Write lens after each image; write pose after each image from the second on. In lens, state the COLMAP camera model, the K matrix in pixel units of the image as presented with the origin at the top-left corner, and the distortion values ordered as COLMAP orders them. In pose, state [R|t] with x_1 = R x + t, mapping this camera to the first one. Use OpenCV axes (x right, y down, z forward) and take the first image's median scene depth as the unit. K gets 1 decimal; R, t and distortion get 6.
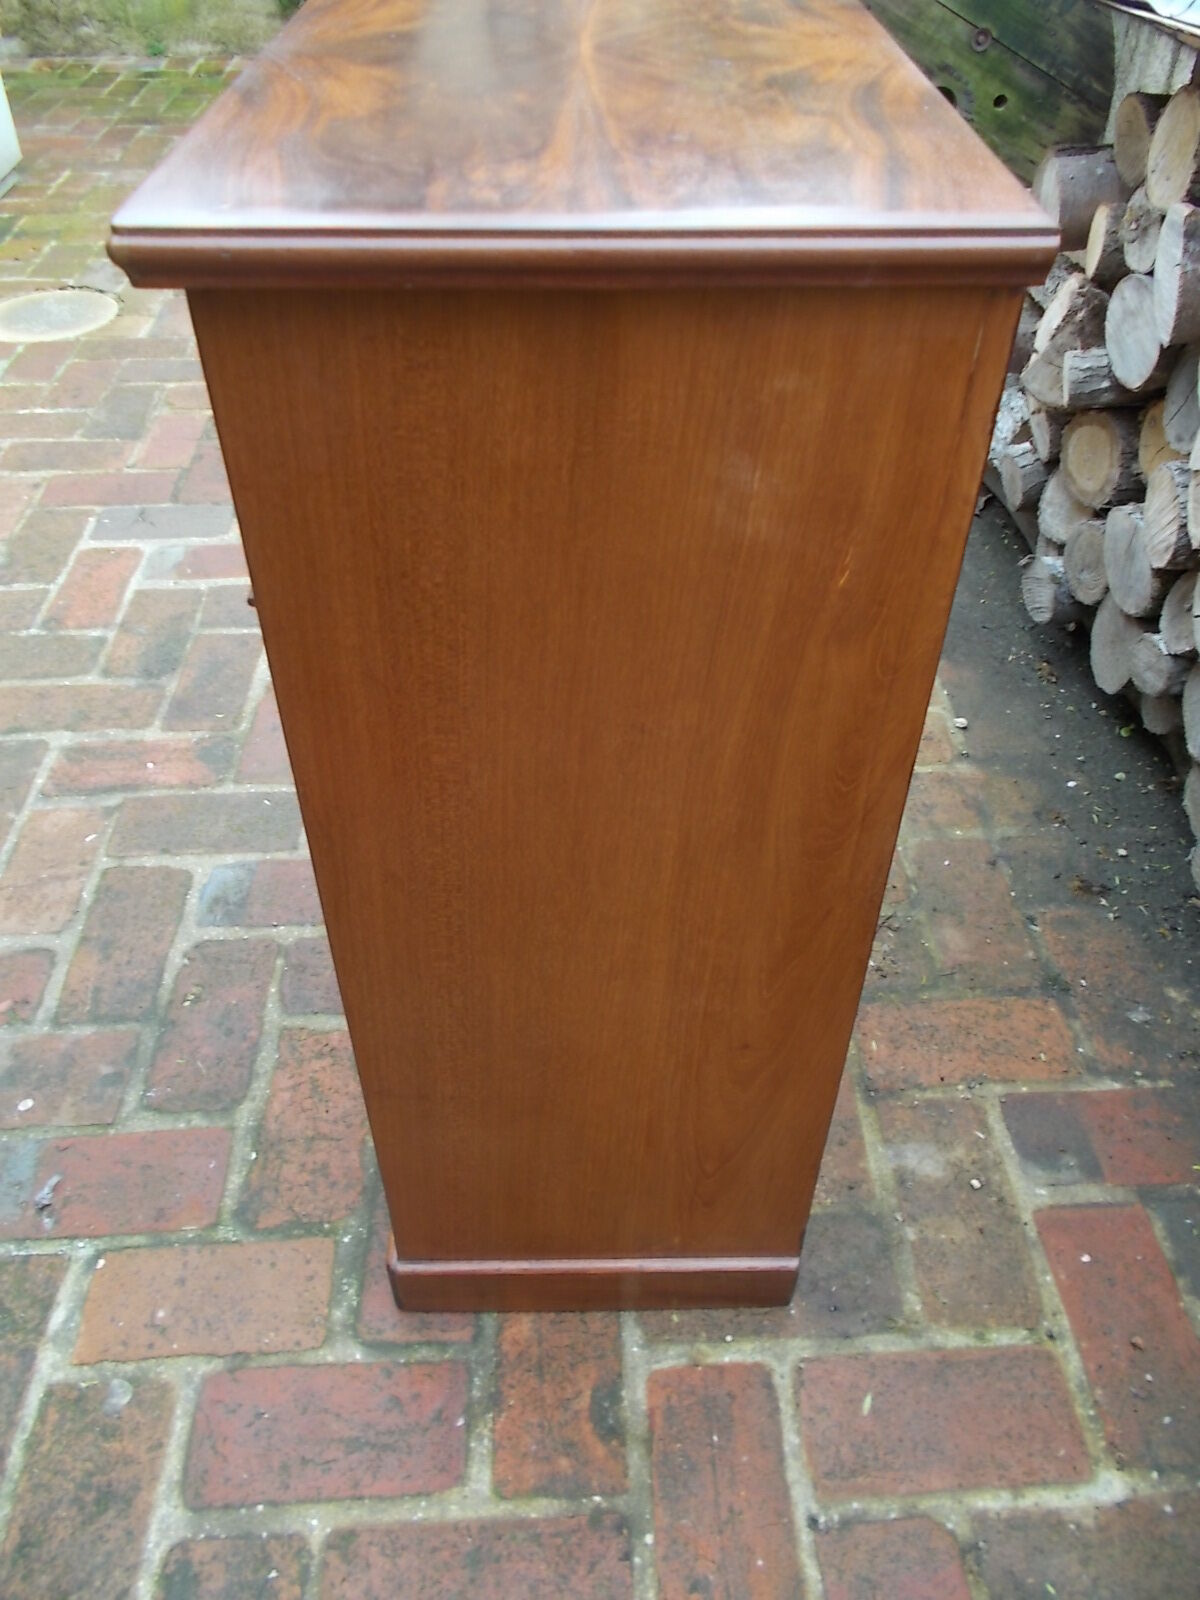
lens RADIAL K [[1217.3, 0, 600.8], [0, 1217.3, 780.4], [0, 0, 1]] dist [0.019835, -0.027364]
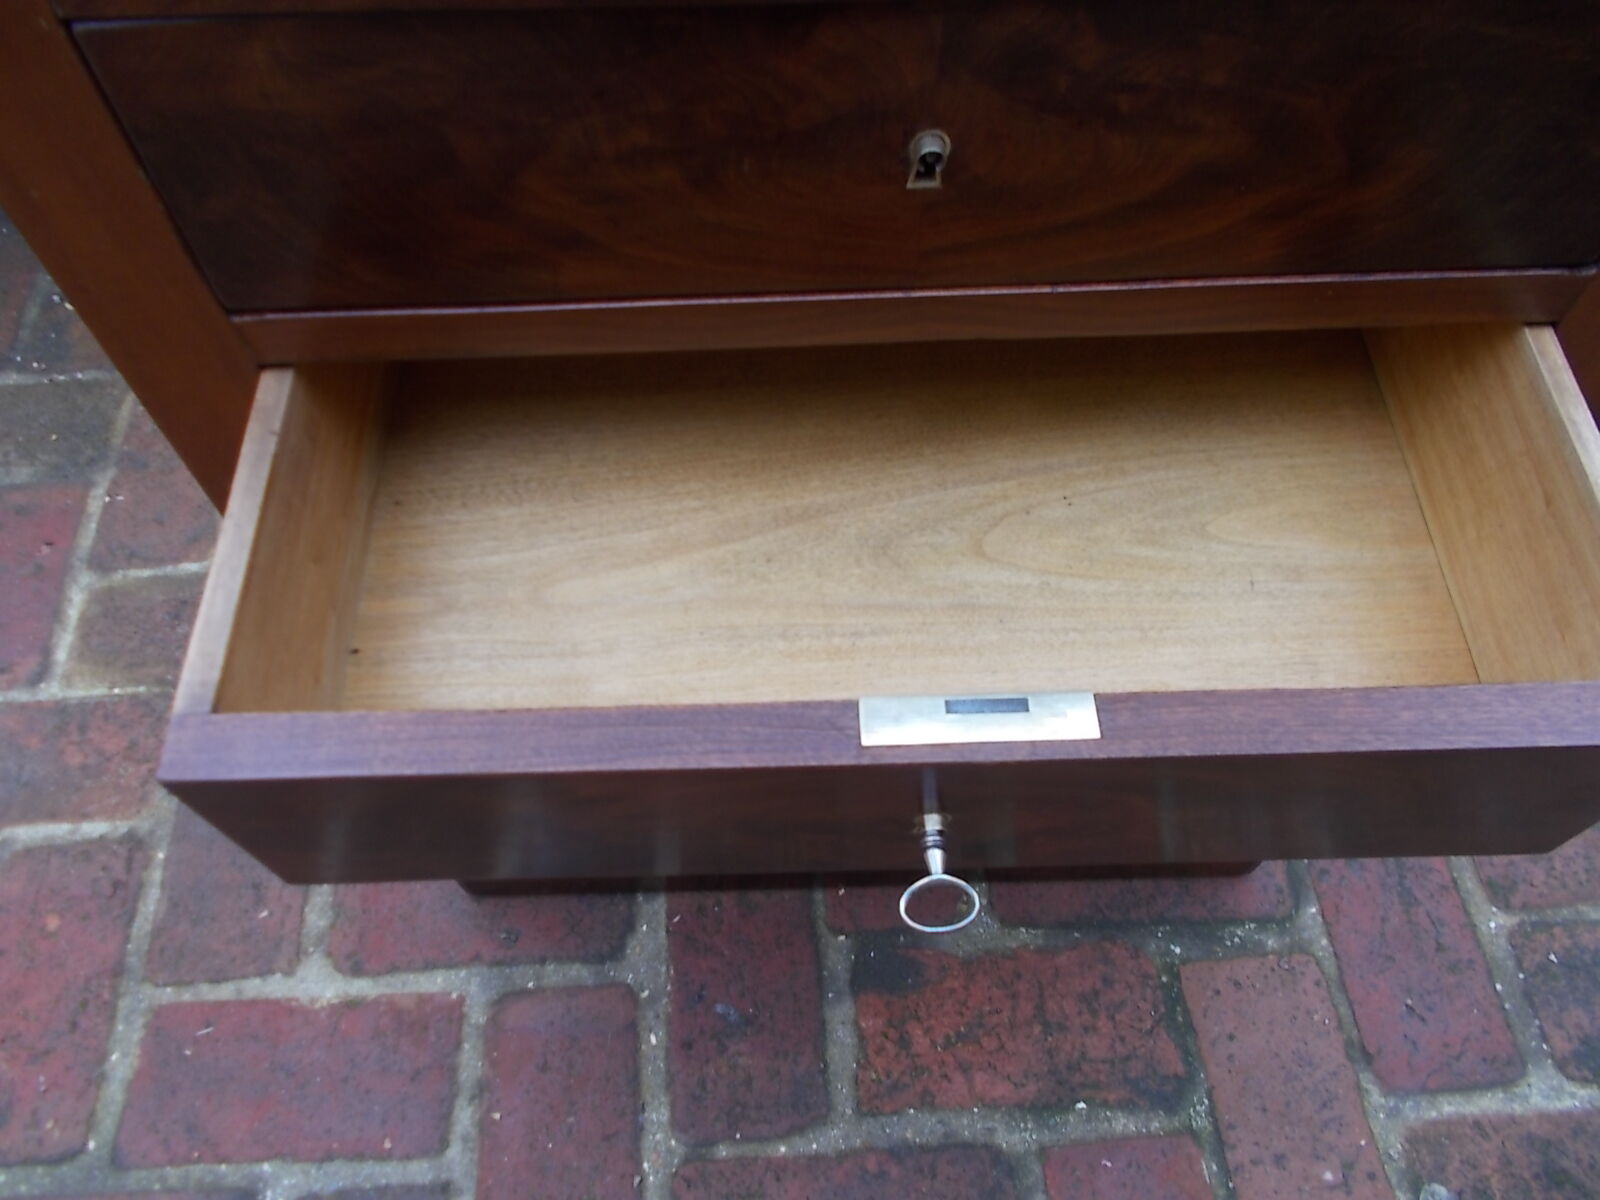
lens RADIAL K [[1217.3, 0, 793.0], [0, 1217.3, 591.6], [0, 0, 1]] dist [0.019835, -0.027364]
pose [[-0.024370, -0.844218, 0.535445, -0.449990], [0.669093, 0.384180, 0.636176, -0.399448], [-0.742779, 0.373767, 0.555498, 0.691287]]
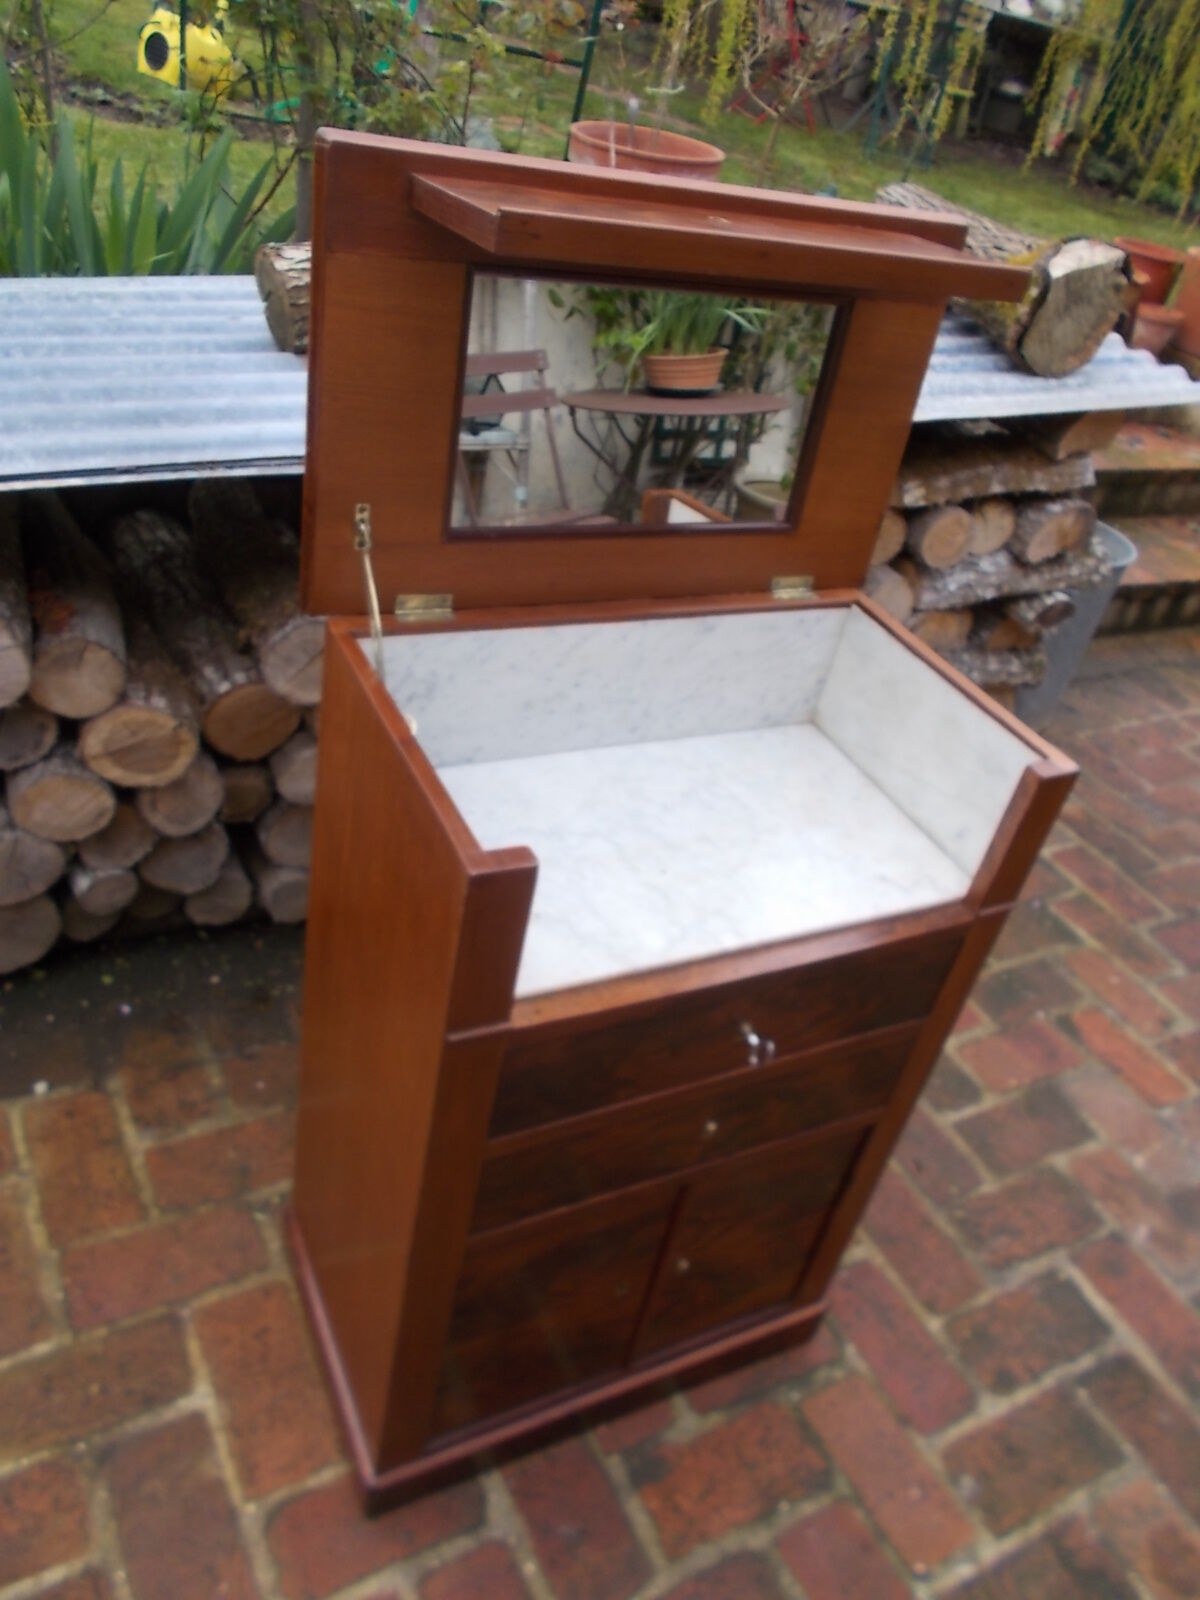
lens RADIAL K [[1217.3, 0, 611.1], [0, 1217.3, 791.4], [0, 0, 1]] dist [0.019835, -0.027364]
pose [[-0.436871, -0.582627, 0.685339, -0.678431], [0.442998, 0.523737, 0.727634, -1.069727], [-0.782877, 0.621486, 0.029297, 0.744301]]
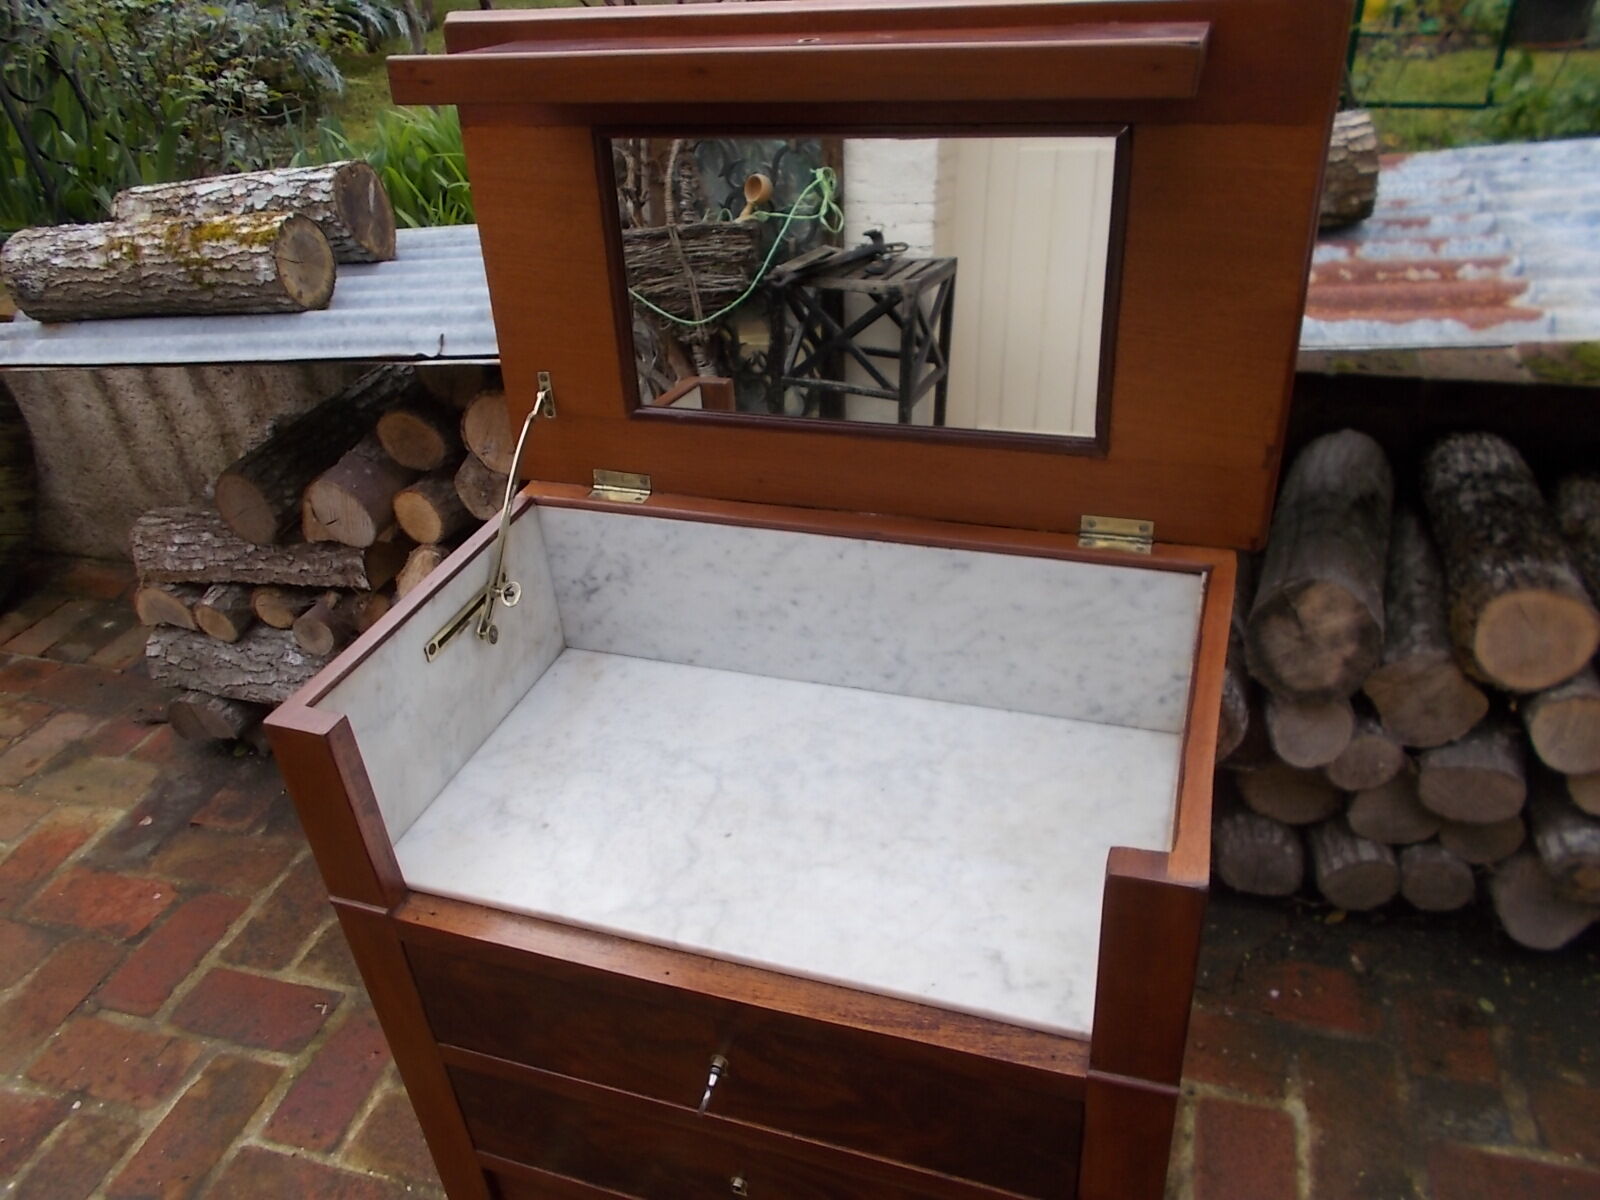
lens RADIAL K [[1217.3, 0, 789.3], [0, 1217.3, 589.9], [0, 0, 1]] dist [0.019835, -0.027364]
pose [[0.333630, -0.514203, 0.790118, -0.591393], [0.677948, 0.713255, 0.177915, -0.515873], [-0.655040, 0.476301, 0.586567, 0.196772]]
